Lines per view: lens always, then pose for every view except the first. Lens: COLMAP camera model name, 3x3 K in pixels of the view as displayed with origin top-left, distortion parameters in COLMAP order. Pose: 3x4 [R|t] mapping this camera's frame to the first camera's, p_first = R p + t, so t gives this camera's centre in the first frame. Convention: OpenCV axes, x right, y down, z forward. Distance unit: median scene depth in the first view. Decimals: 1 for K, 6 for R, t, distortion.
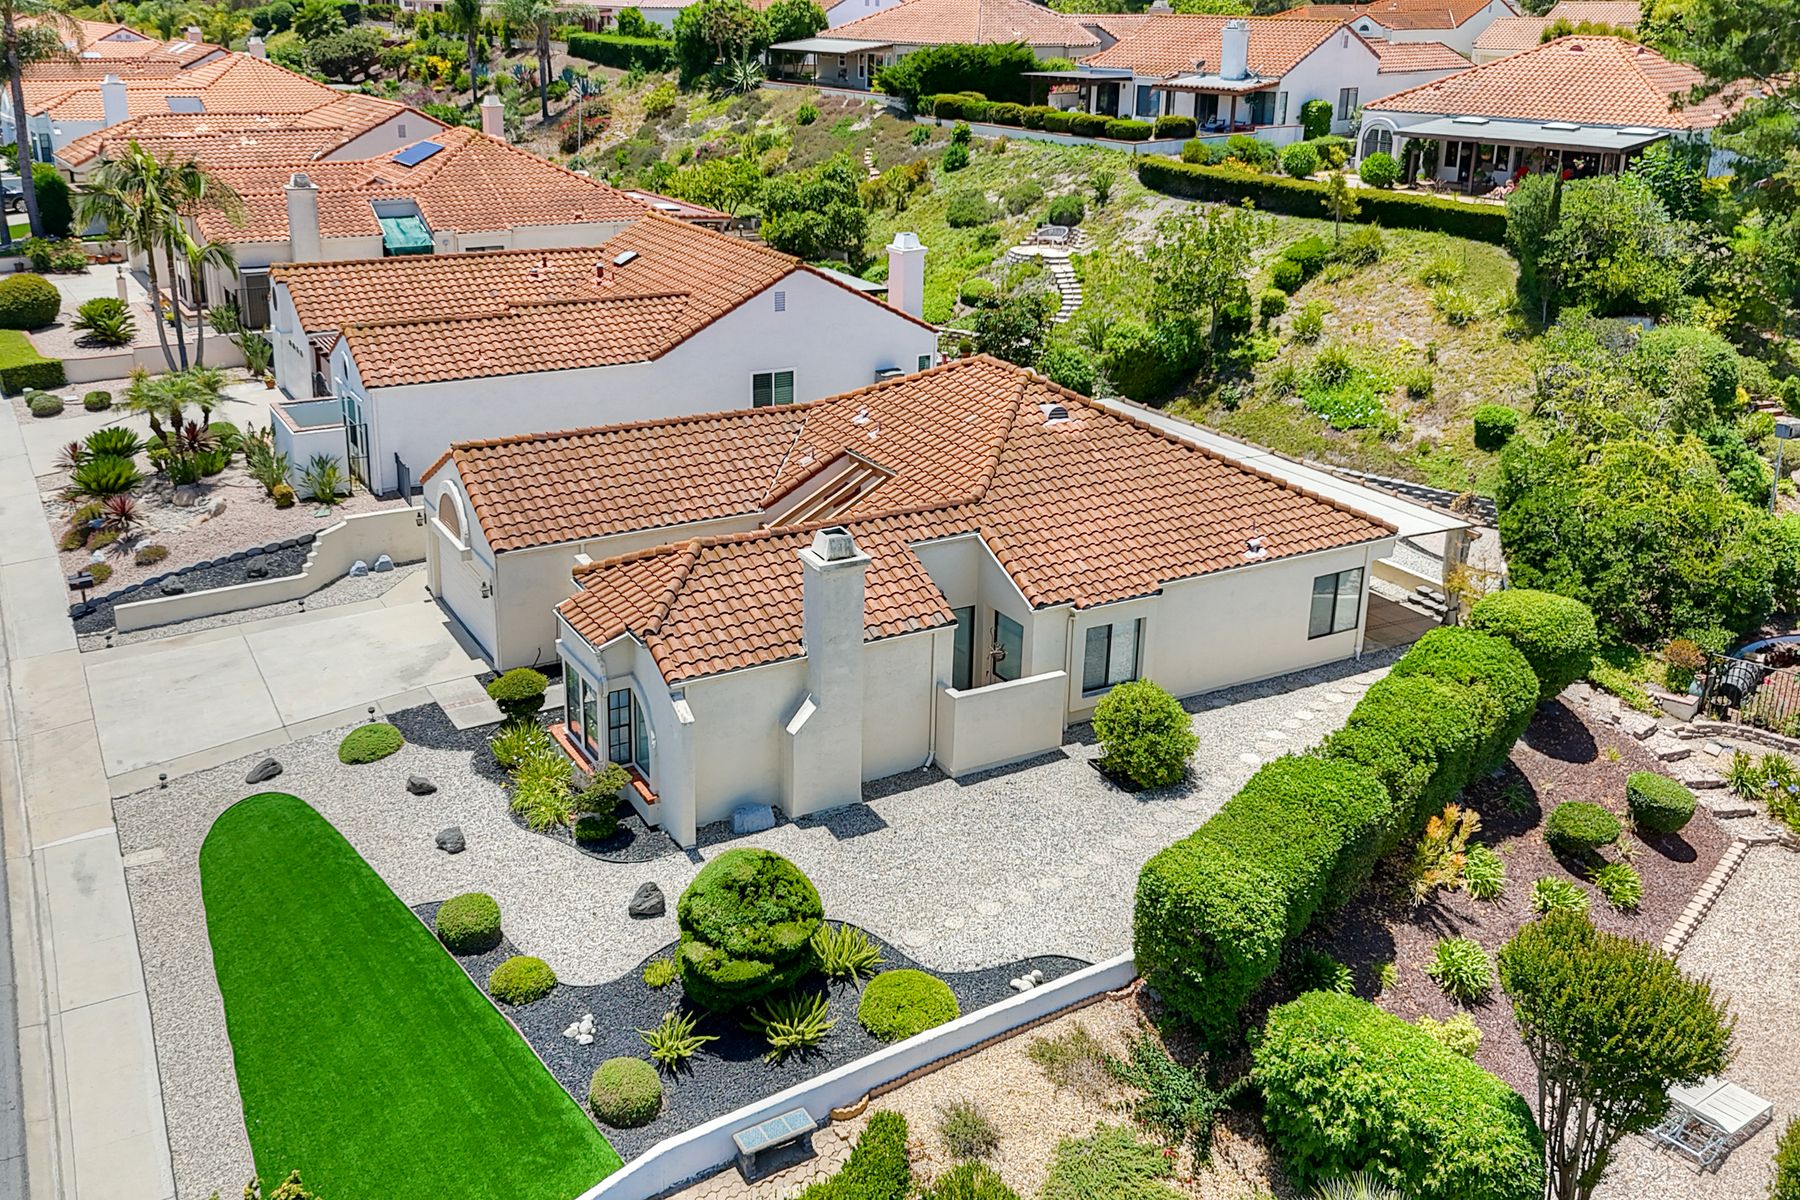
lens RADIAL K [[1511.3, 0, 863.8], [0, 1511.3, 599.7], [0, 0, 1]] dist [0.078548, -0.106312]
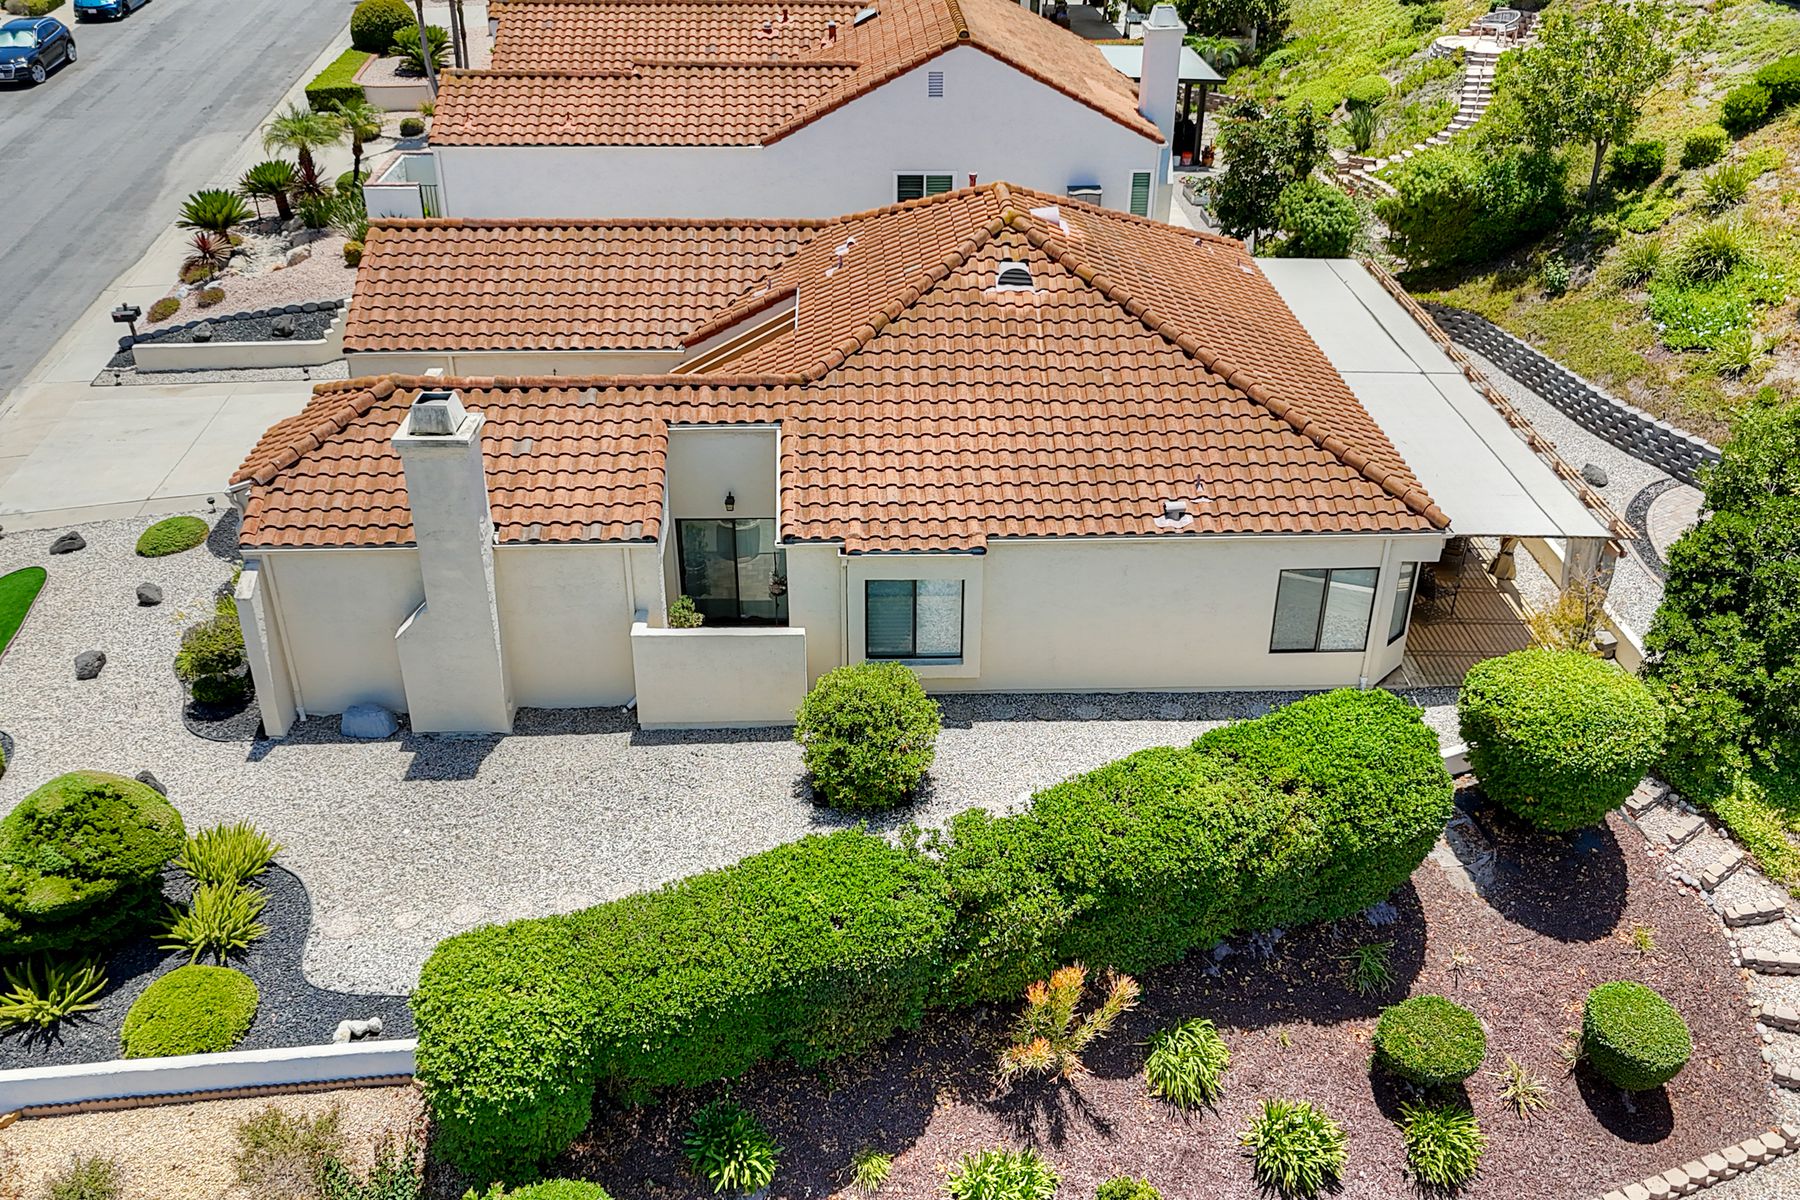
lens RADIAL K [[1477.0, 0, 912.2], [0, 1477.0, 676.7], [0, 0, 1]] dist [0.032408, -0.010222]
pose [[0.893994, 0.237587, -0.379905, 0.367362], [-0.158632, 0.960758, 0.227551, -0.084281], [0.419060, -0.143165, 0.896601, 0.281285]]
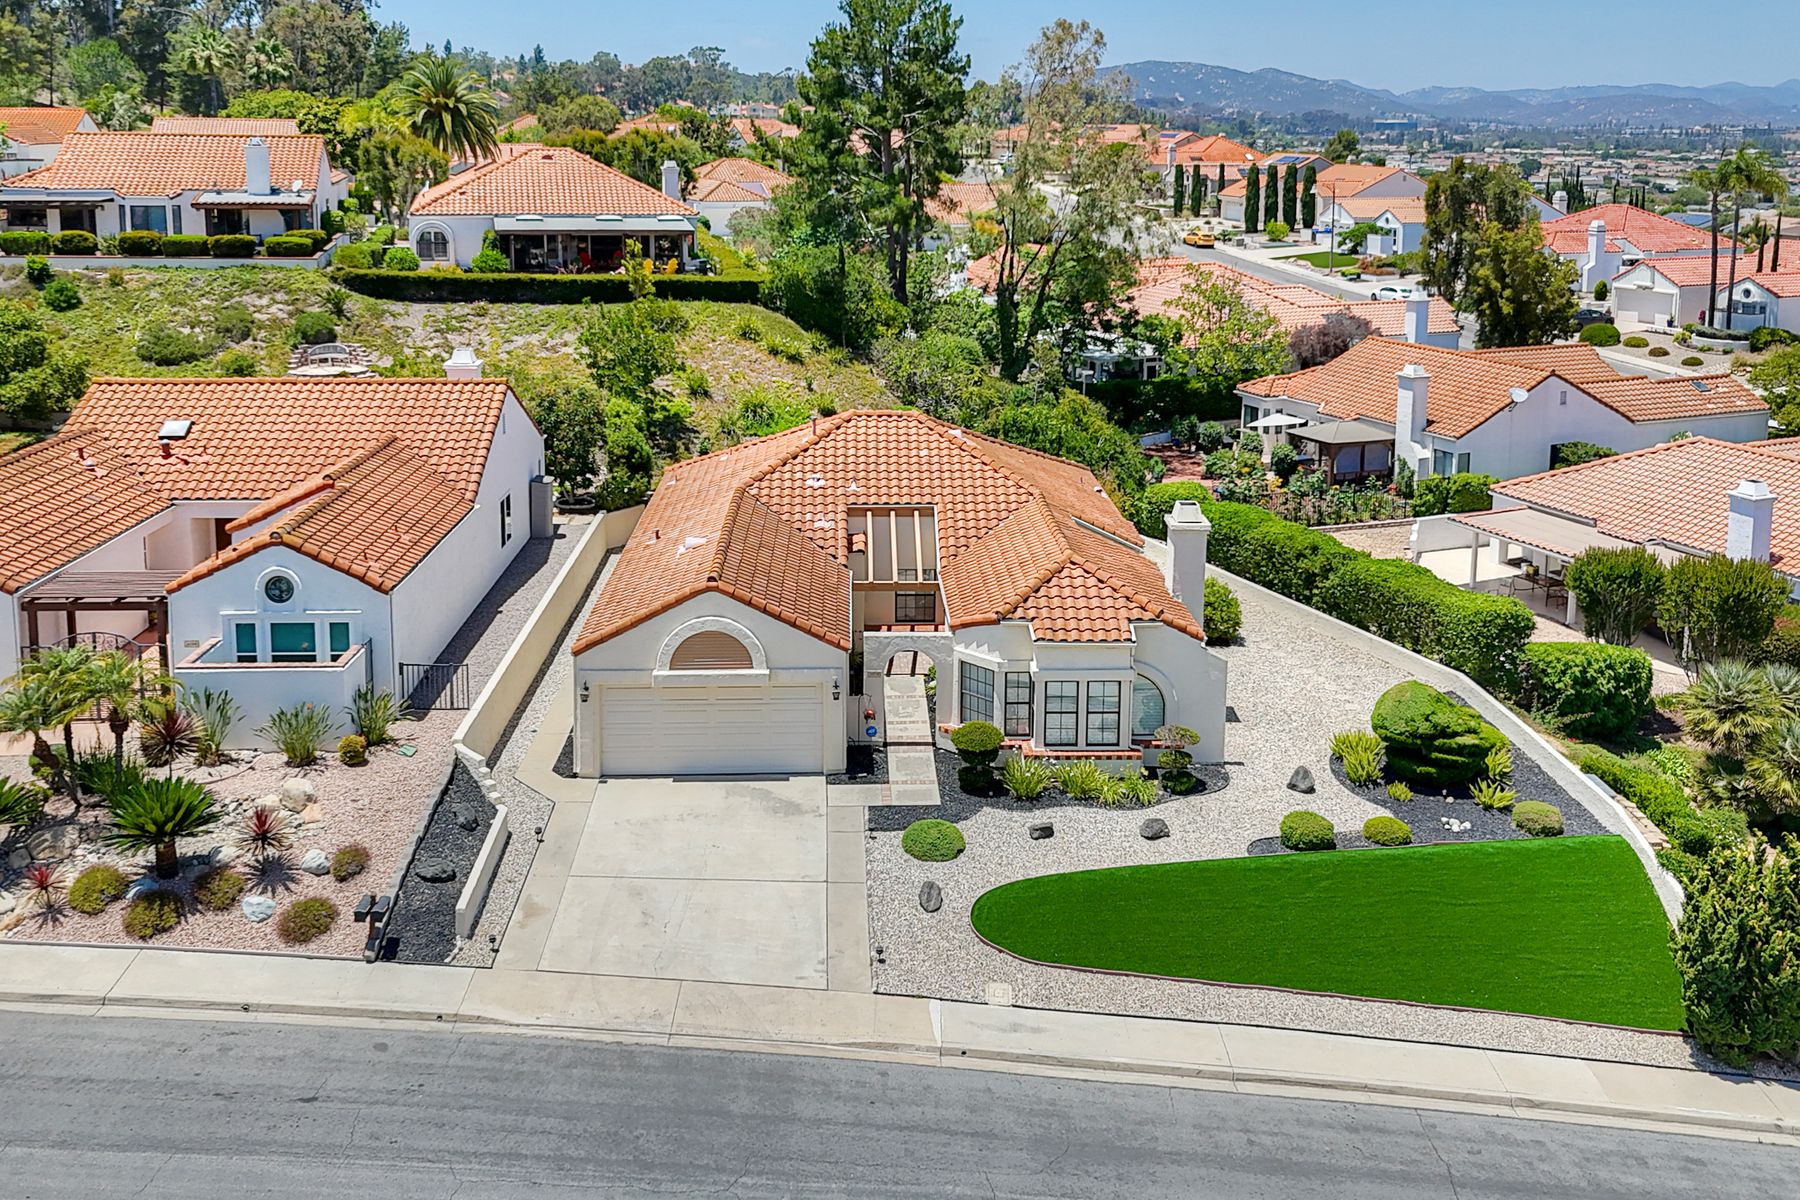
lens RADIAL K [[1511.3, 0, 863.8], [0, 1511.3, 599.7], [0, 0, 1]] dist [0.078548, -0.106312]
pose [[0.484000, -0.272096, 0.831689, -0.923283], [0.326150, 0.938039, 0.117087, -0.153409], [-0.812016, 0.214585, 0.542755, 0.366133]]
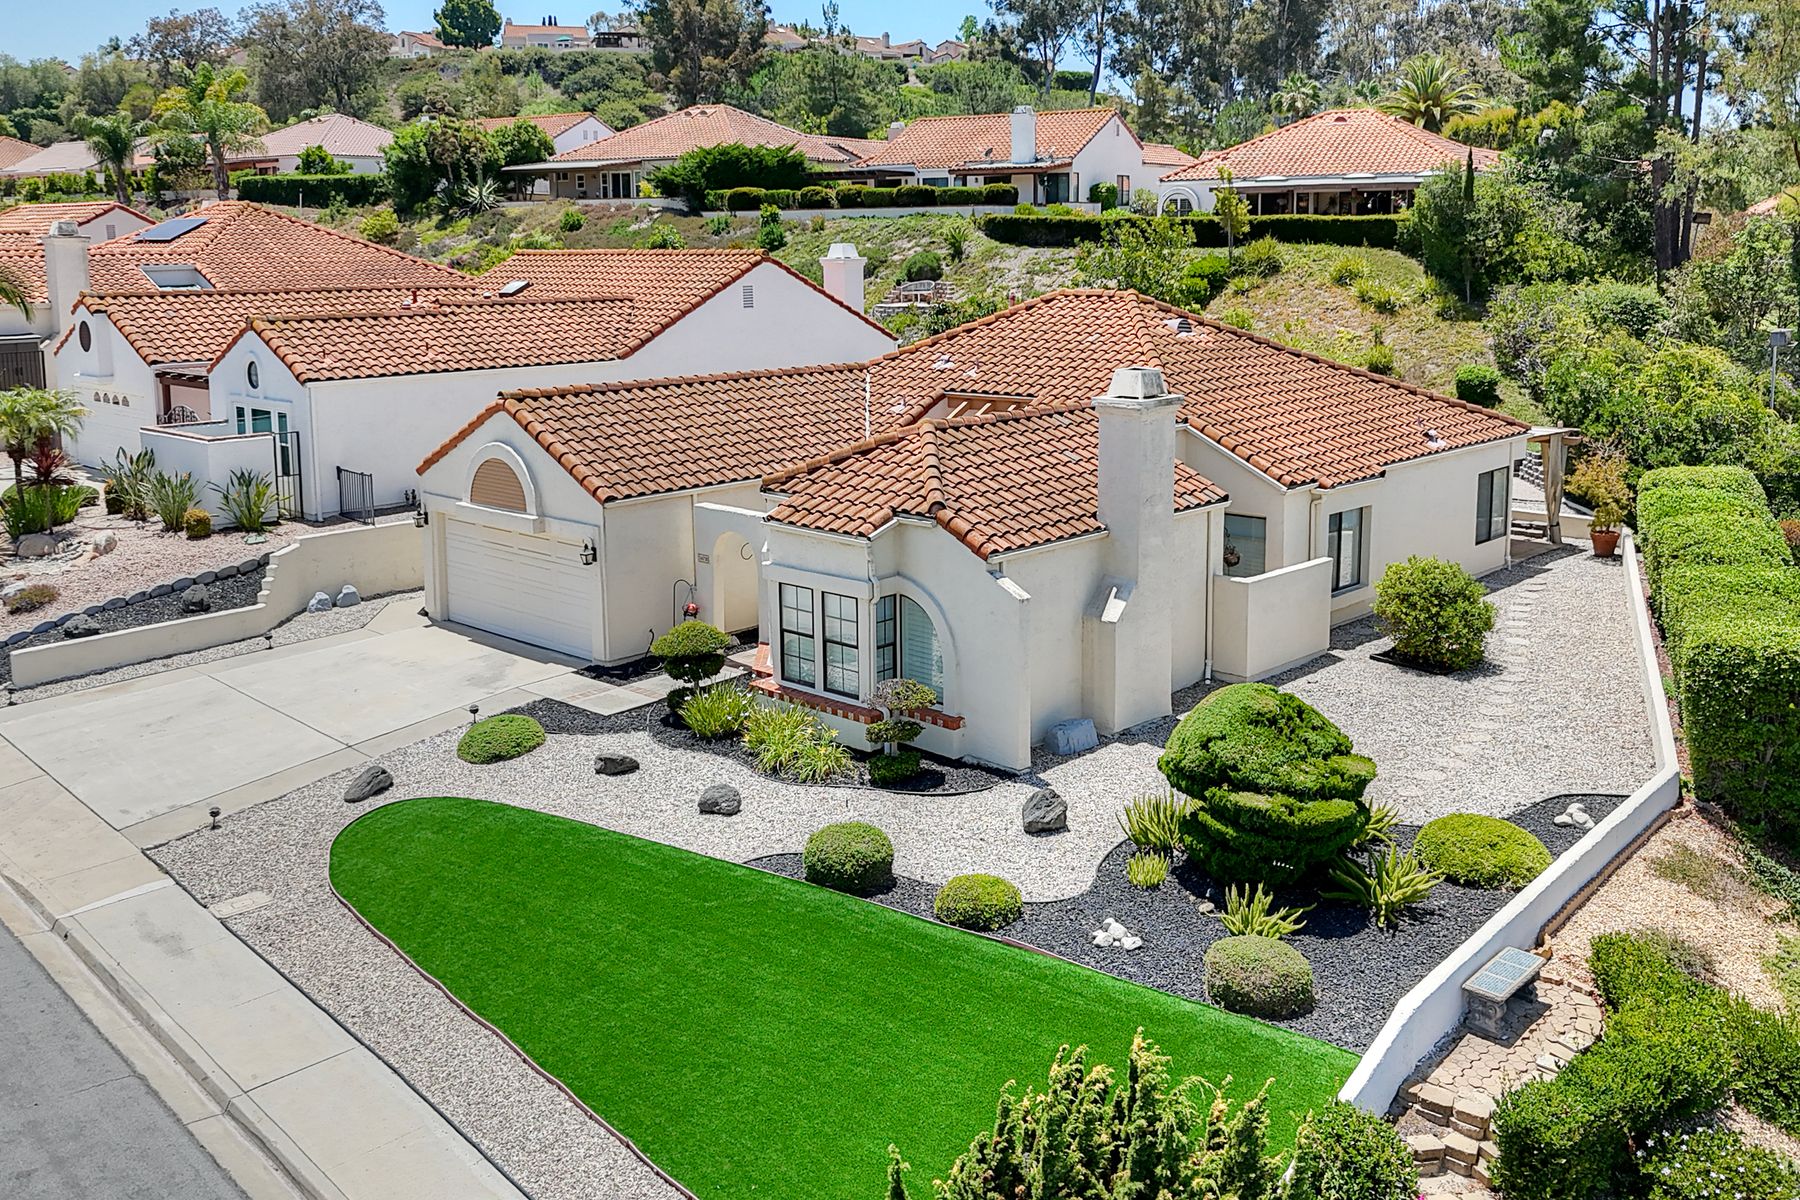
lens RADIAL K [[1546.6, 0, 918.2], [0, 1546.6, 575.9], [0, 0, 1]] dist [0.066123, -0.060873]
pose [[0.955215, -0.086934, 0.282853, -0.271783], [0.130770, 0.981483, -0.139962, 0.119898], [-0.265448, 0.170683, 0.948896, 0.173445]]
